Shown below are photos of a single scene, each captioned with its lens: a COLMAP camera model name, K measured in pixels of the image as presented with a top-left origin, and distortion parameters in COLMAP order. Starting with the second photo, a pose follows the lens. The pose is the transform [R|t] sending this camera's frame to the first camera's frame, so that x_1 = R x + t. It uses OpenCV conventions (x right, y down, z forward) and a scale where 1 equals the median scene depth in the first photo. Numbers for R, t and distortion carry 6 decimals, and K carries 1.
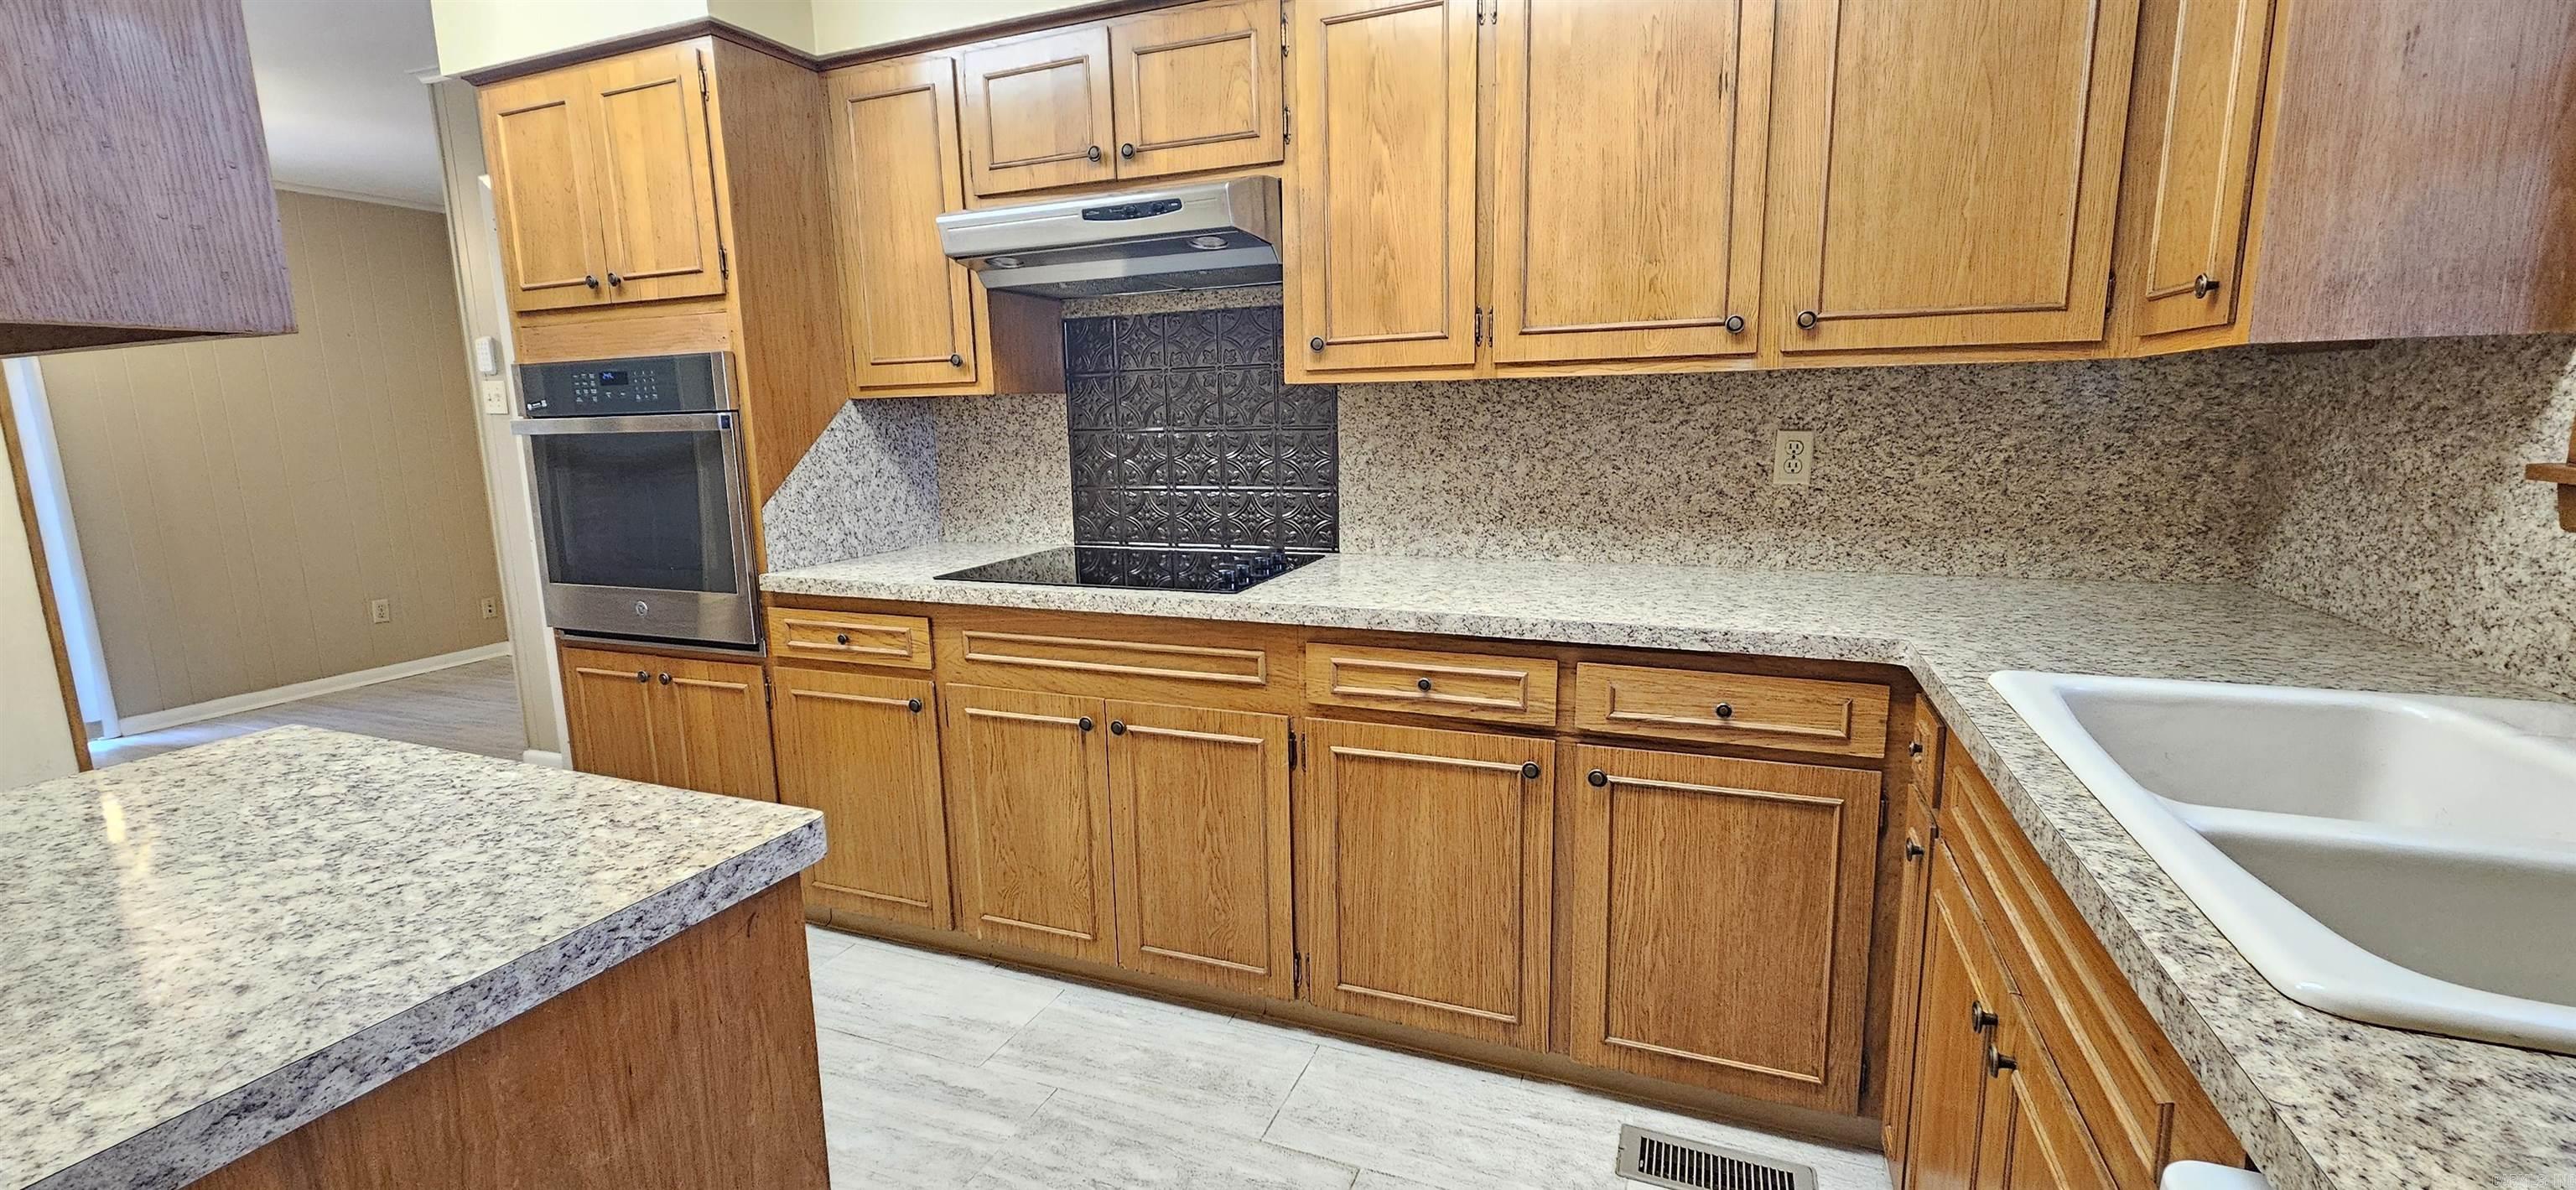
lens RADIAL K [[1053.9, 0, 1282.6], [0, 1053.9, 596.4], [0, 0, 1]] dist [-0.000328, 0.000592]
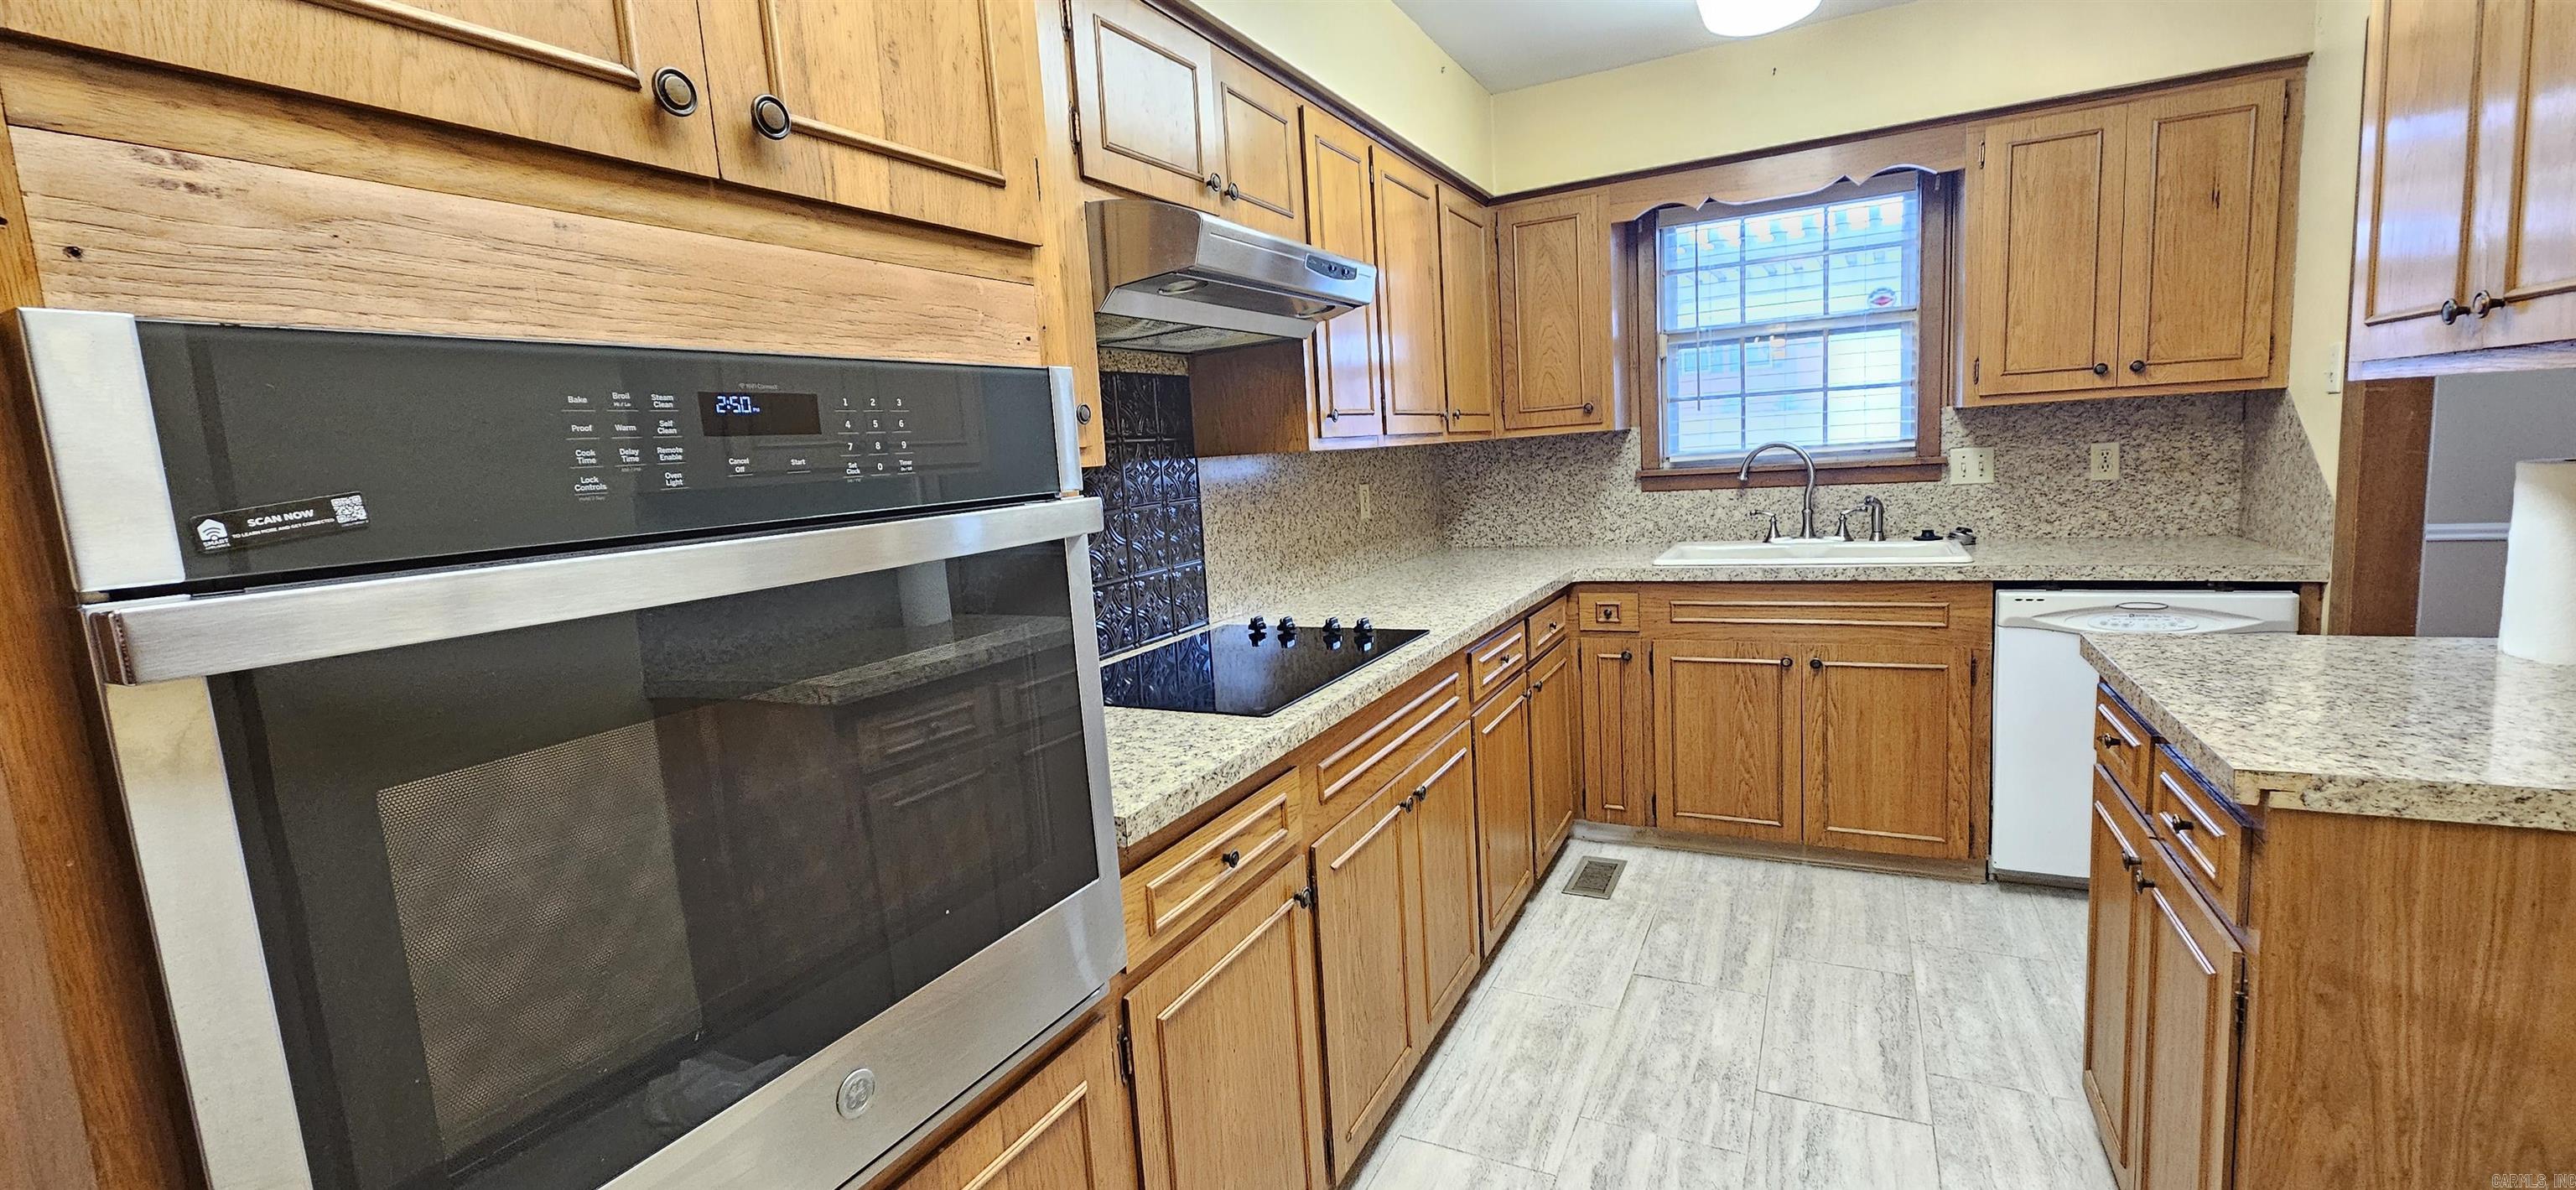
lens RADIAL K [[1053.9, 0, 1282.8], [0, 1053.9, 591.6], [0, 0, 1]] dist [-0.000328, 0.000592]
pose [[0.090794, -0.114084, 0.989314, -0.999210], [0.236353, 0.967502, 0.089877, -0.155730], [-0.967416, 0.225667, 0.114807, 0.876042]]
